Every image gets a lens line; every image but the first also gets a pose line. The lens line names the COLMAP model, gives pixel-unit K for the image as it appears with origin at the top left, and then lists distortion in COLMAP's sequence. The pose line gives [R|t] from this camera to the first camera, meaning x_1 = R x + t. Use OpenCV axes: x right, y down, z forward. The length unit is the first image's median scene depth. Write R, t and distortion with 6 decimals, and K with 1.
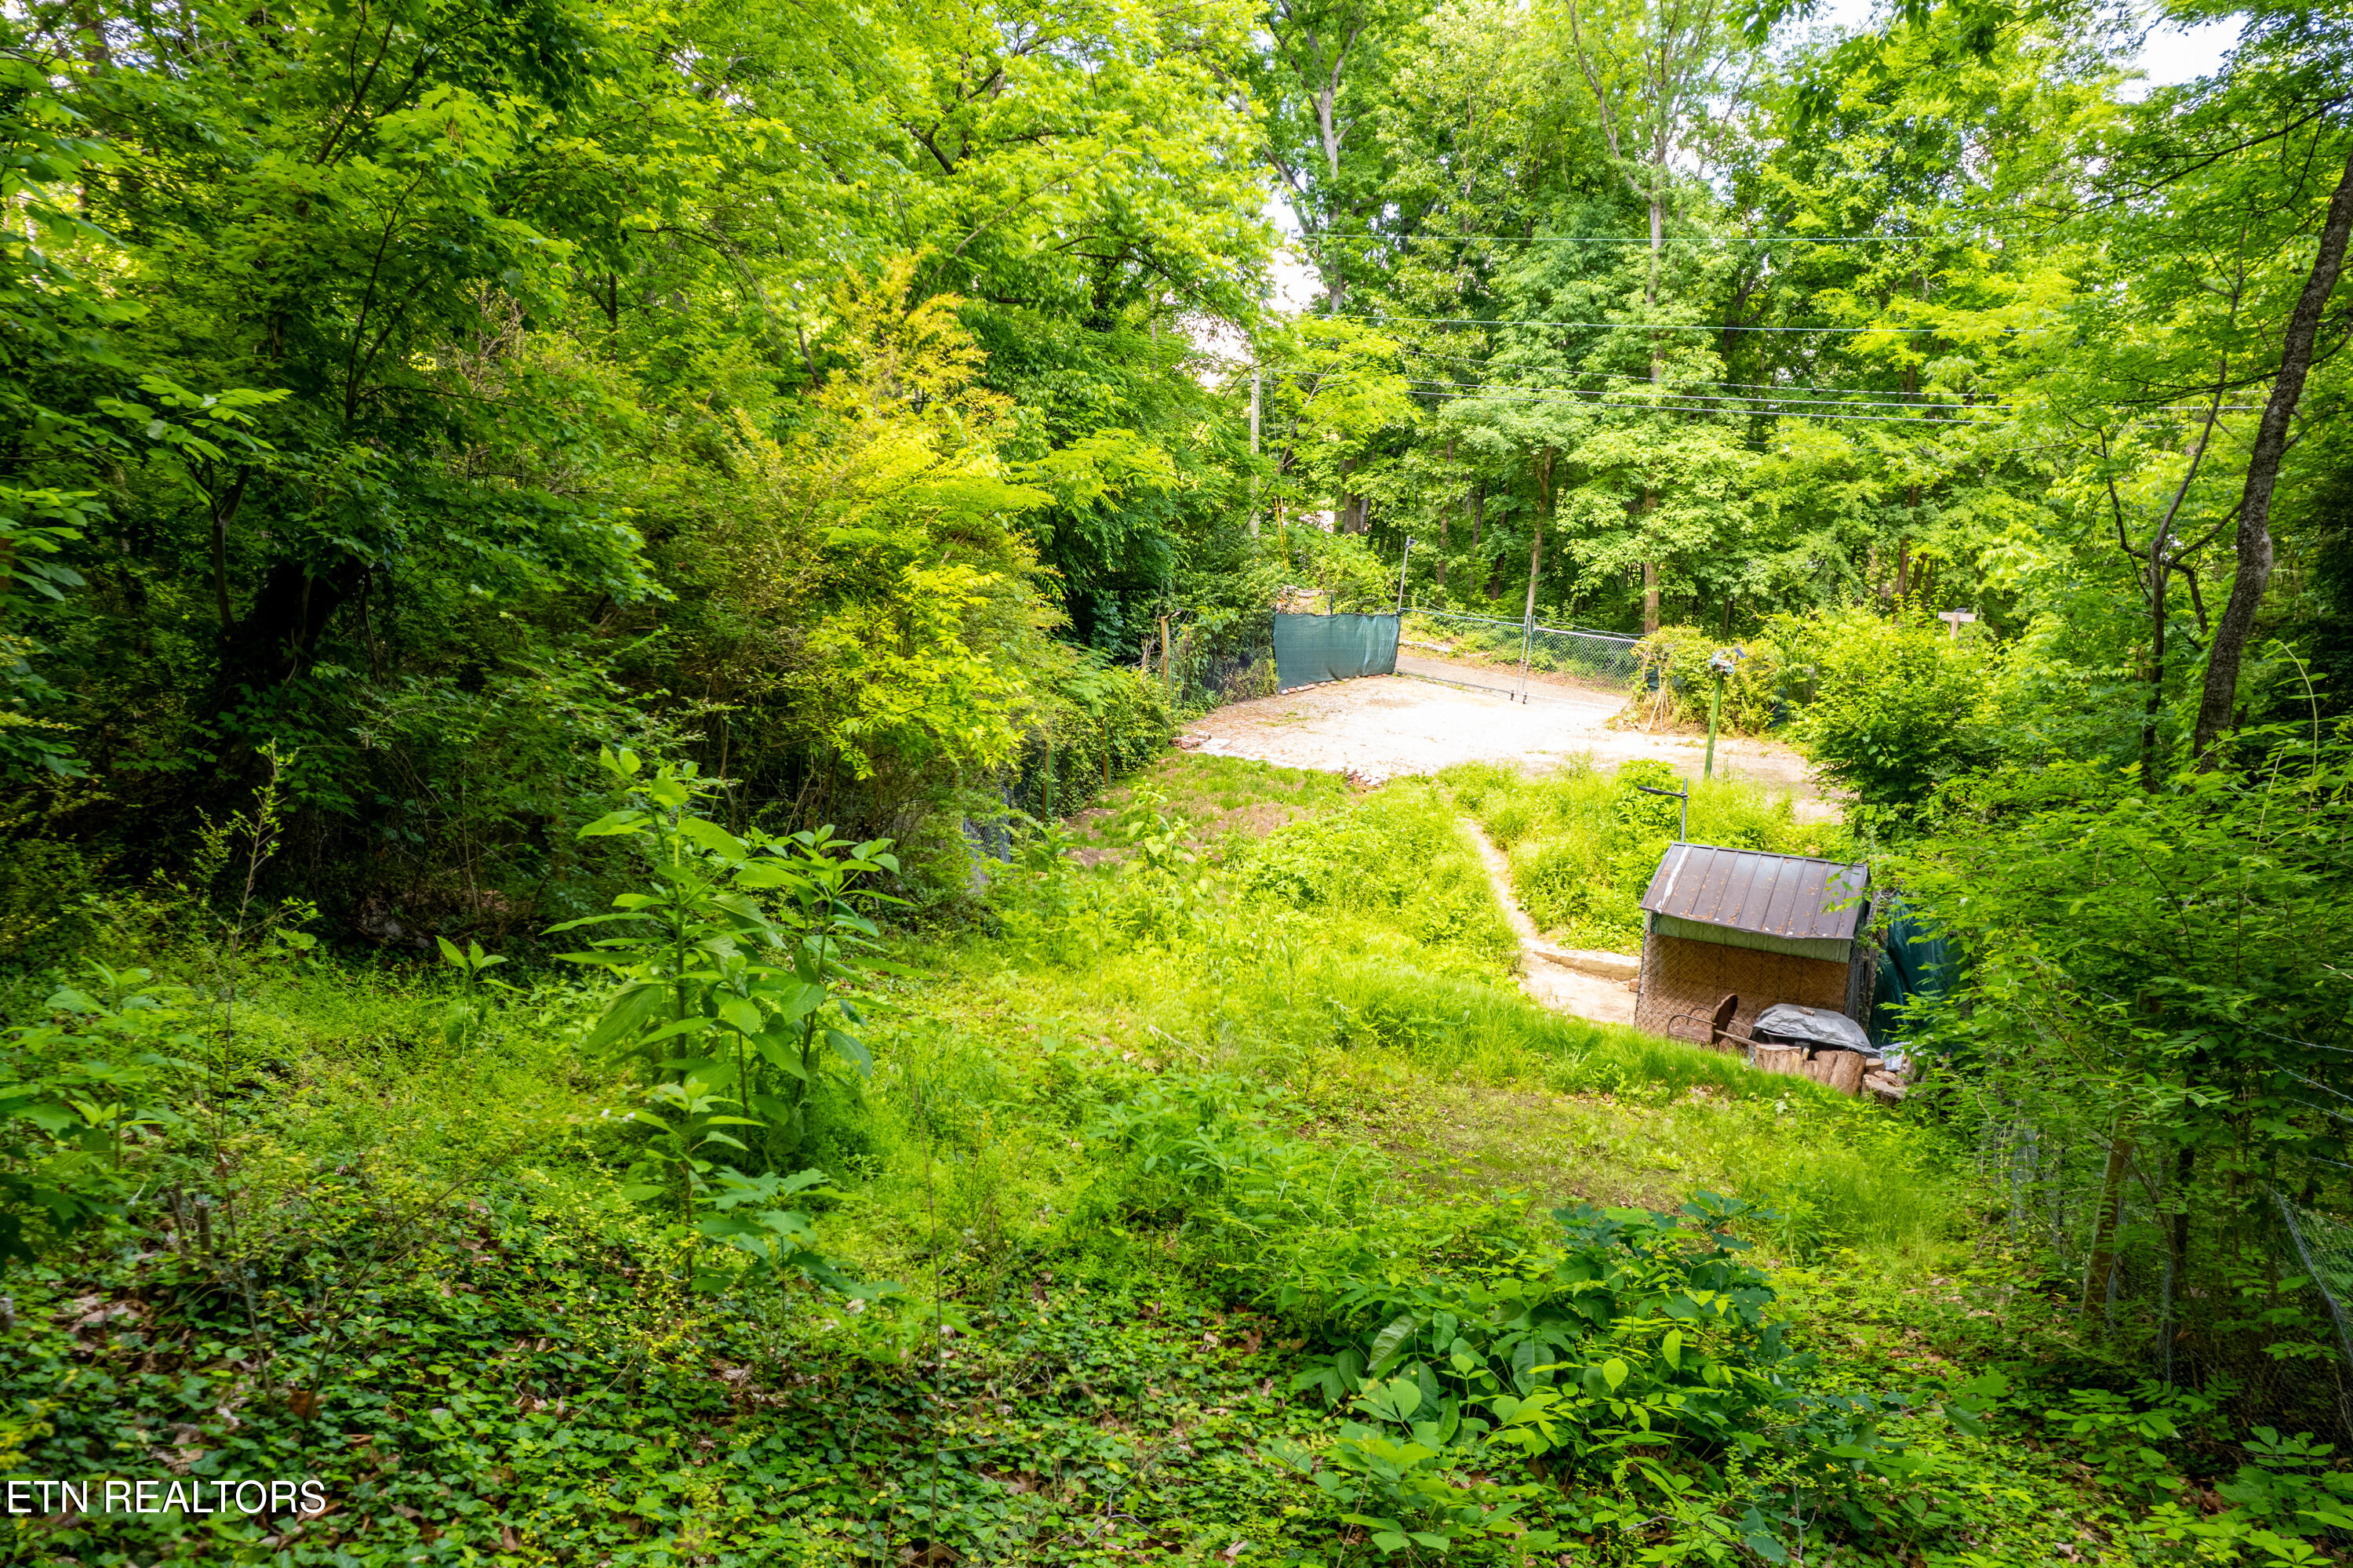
lens RADIAL K [[1617.0, 0, 1166.8], [0, 1617.0, 759.5], [0, 0, 1]] dist [-0.000777, -0.001085]
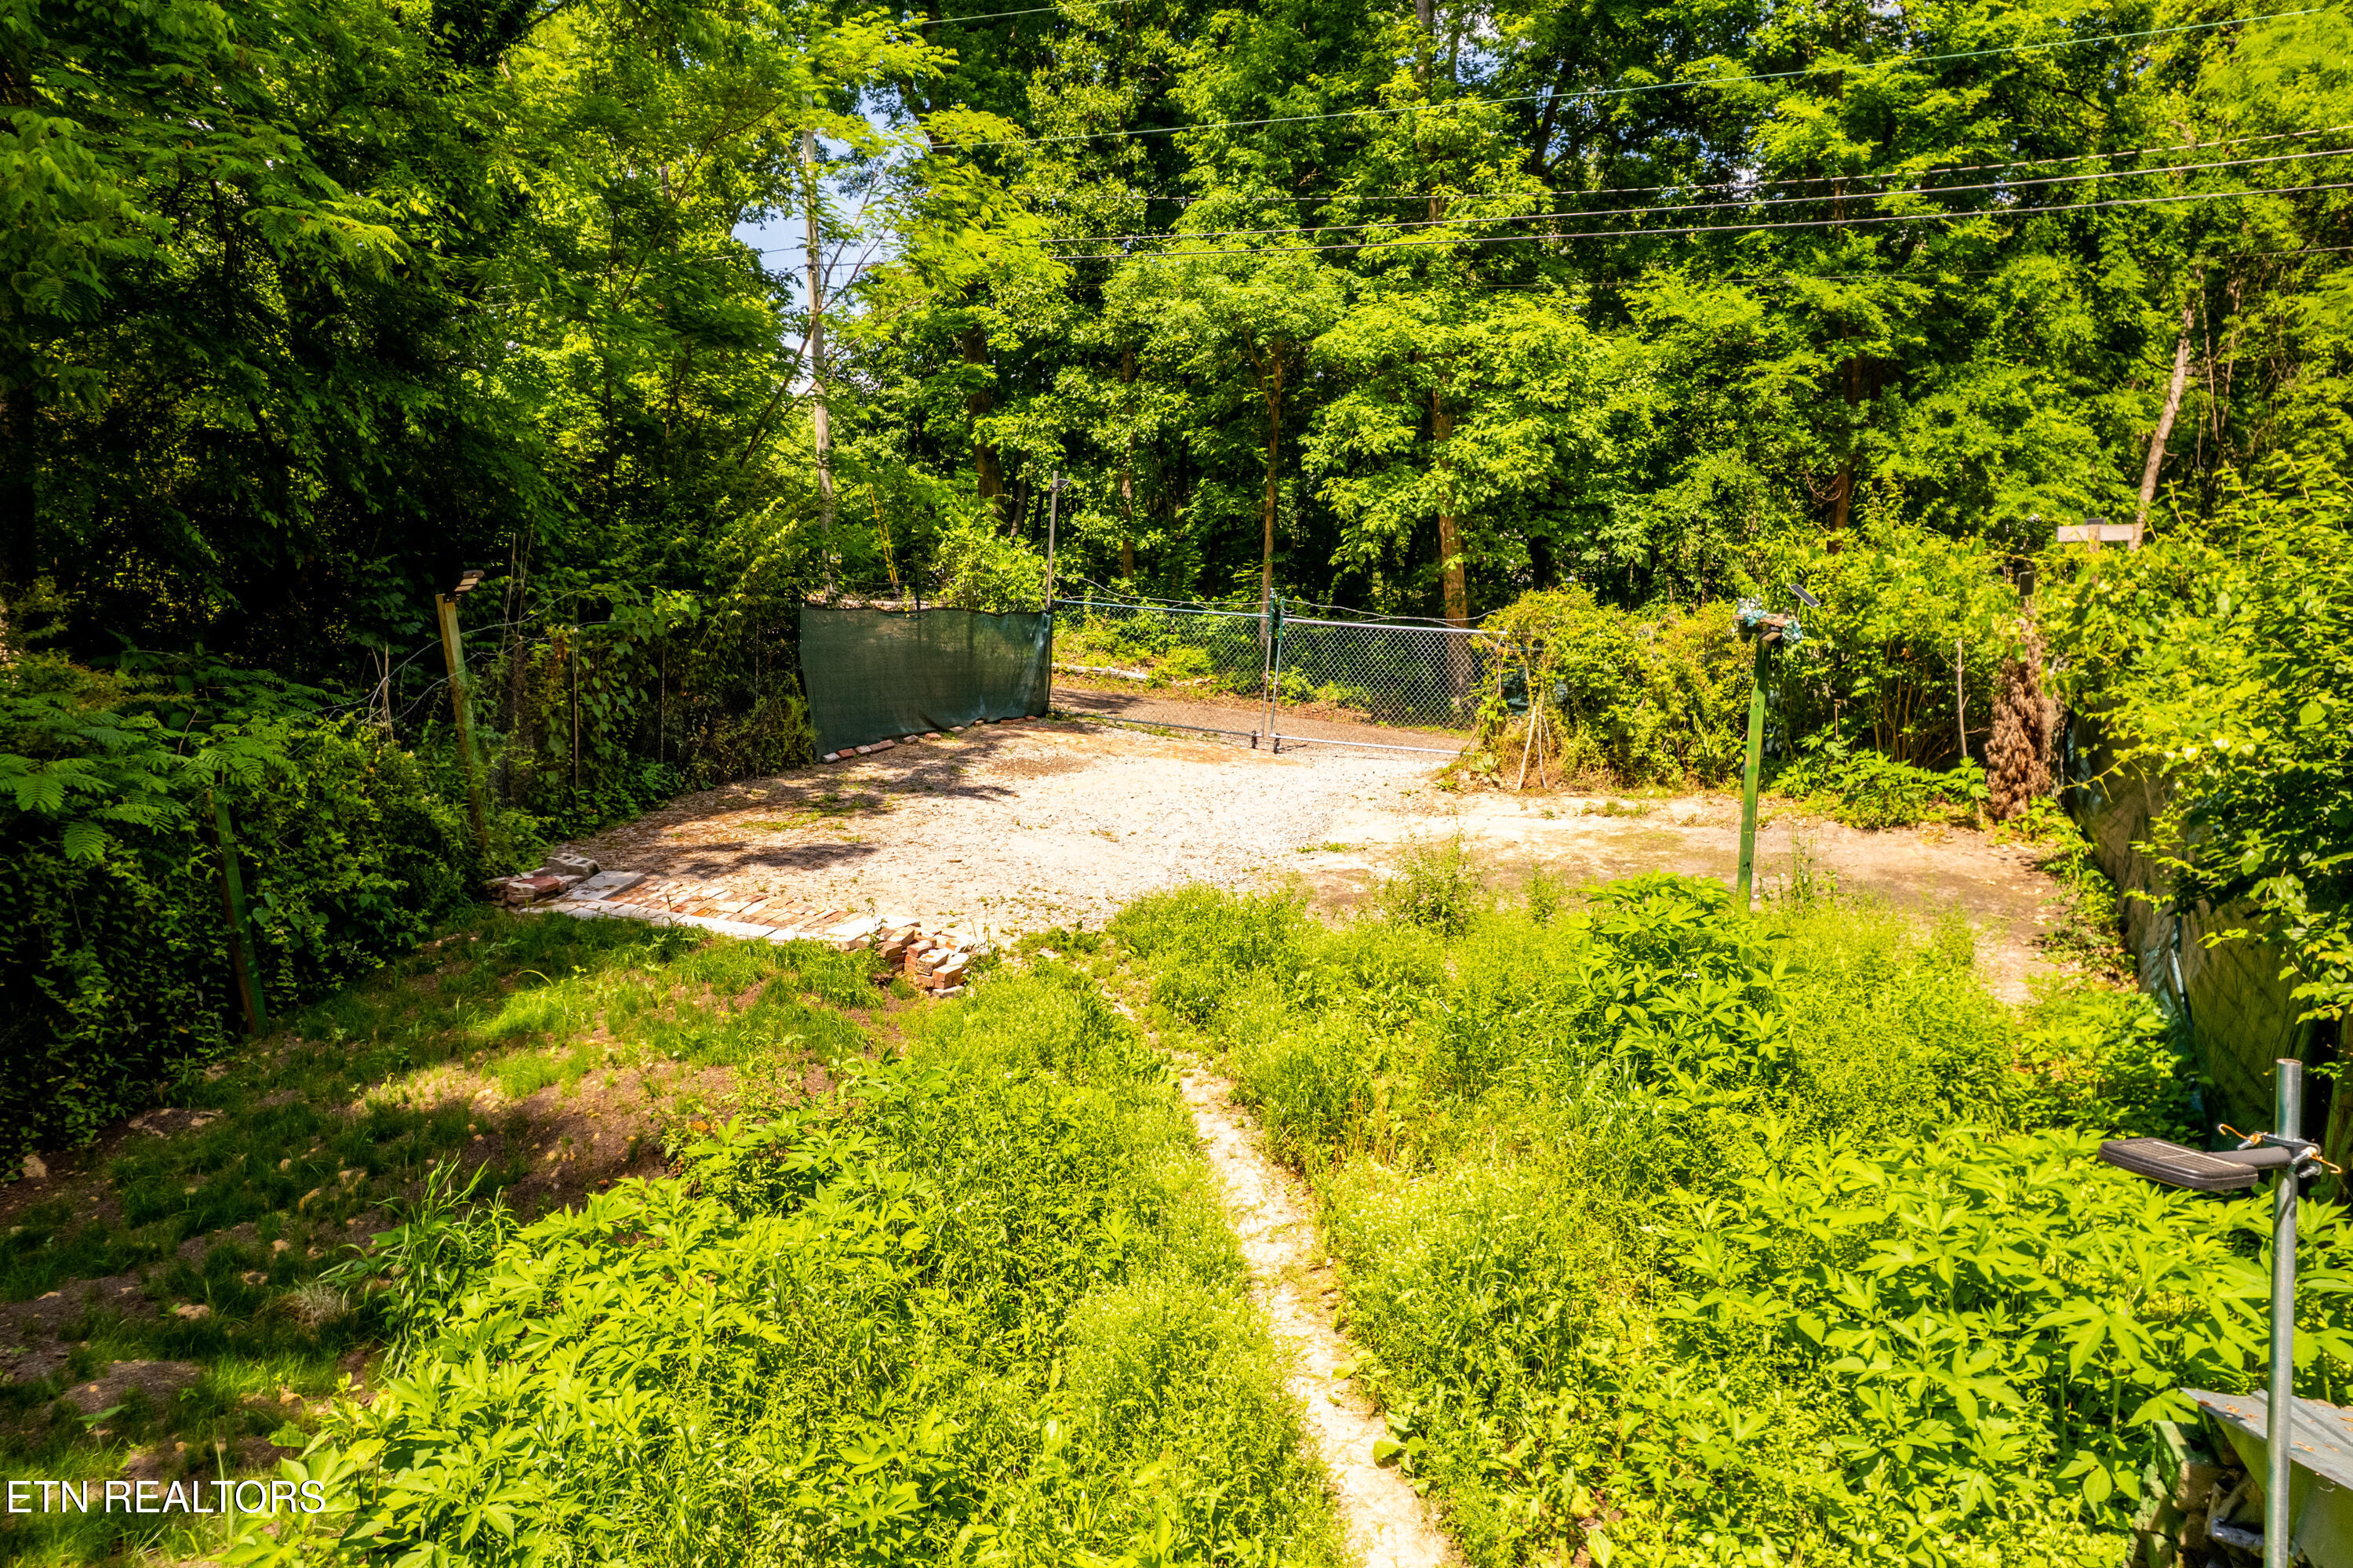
lens RADIAL K [[1617.0, 0, 1166.8], [0, 1617.0, 759.5], [0, 0, 1]] dist [-0.000777, -0.001085]
pose [[0.983548, -0.059618, 0.170527, 0.081141], [0.066897, 0.997064, -0.037254, -0.013073], [-0.167805, 0.048049, 0.984649, 0.420651]]
